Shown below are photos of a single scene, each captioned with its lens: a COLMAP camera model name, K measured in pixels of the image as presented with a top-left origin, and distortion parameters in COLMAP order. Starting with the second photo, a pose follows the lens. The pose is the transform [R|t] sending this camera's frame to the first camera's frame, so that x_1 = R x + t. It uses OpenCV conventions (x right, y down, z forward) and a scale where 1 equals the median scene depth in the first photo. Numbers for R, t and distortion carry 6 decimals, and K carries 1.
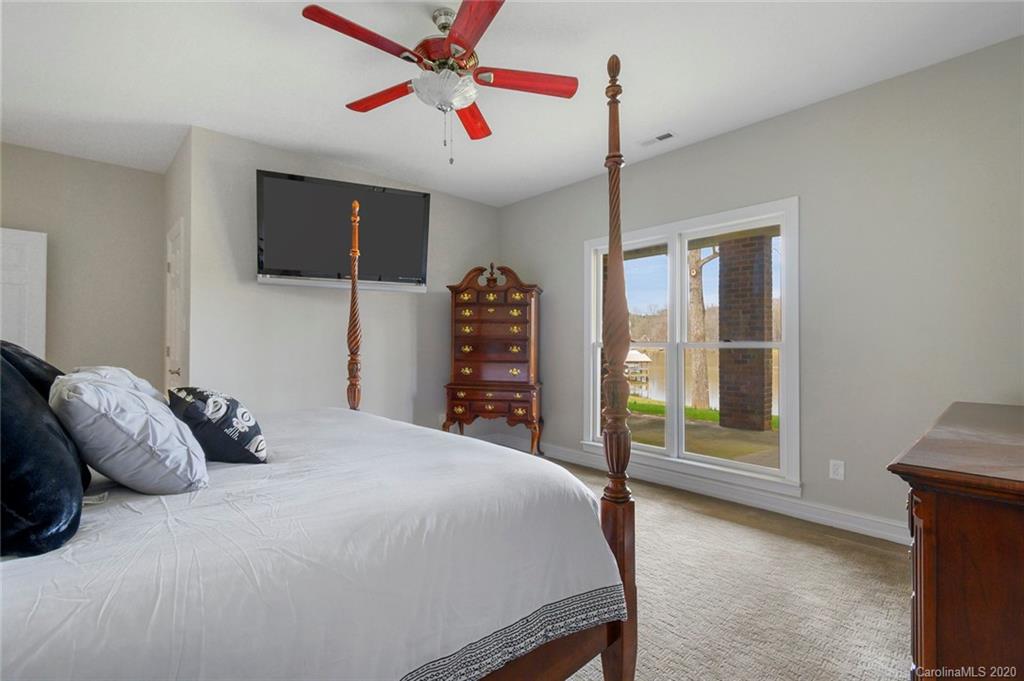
lens RADIAL K [[458.8, 0, 513.2], [0, 458.8, 337.9], [0, 0, 1]] dist [-0.000646, -0.000196]
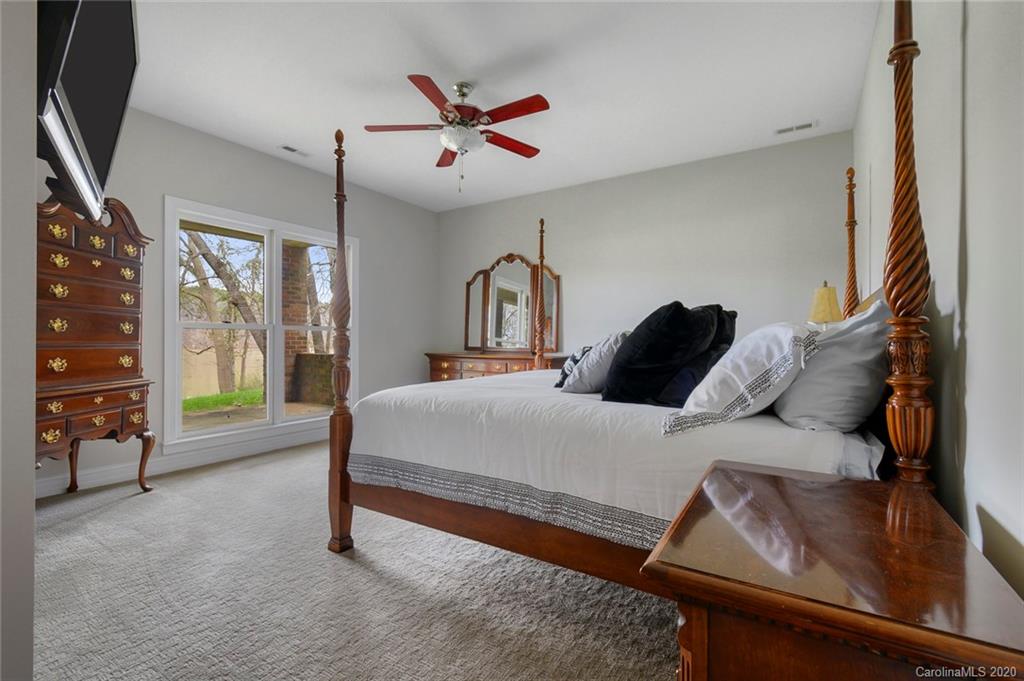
lens RADIAL K [[458.8, 0, 513.2], [0, 458.8, 337.9], [0, 0, 1]] dist [-0.000646, -0.000196]
pose [[-0.249774, 0.003031, 0.968299, -0.797493], [-0.011327, 0.999918, -0.006052, 0.038613], [-0.968238, -0.012479, -0.249719, 0.616169]]
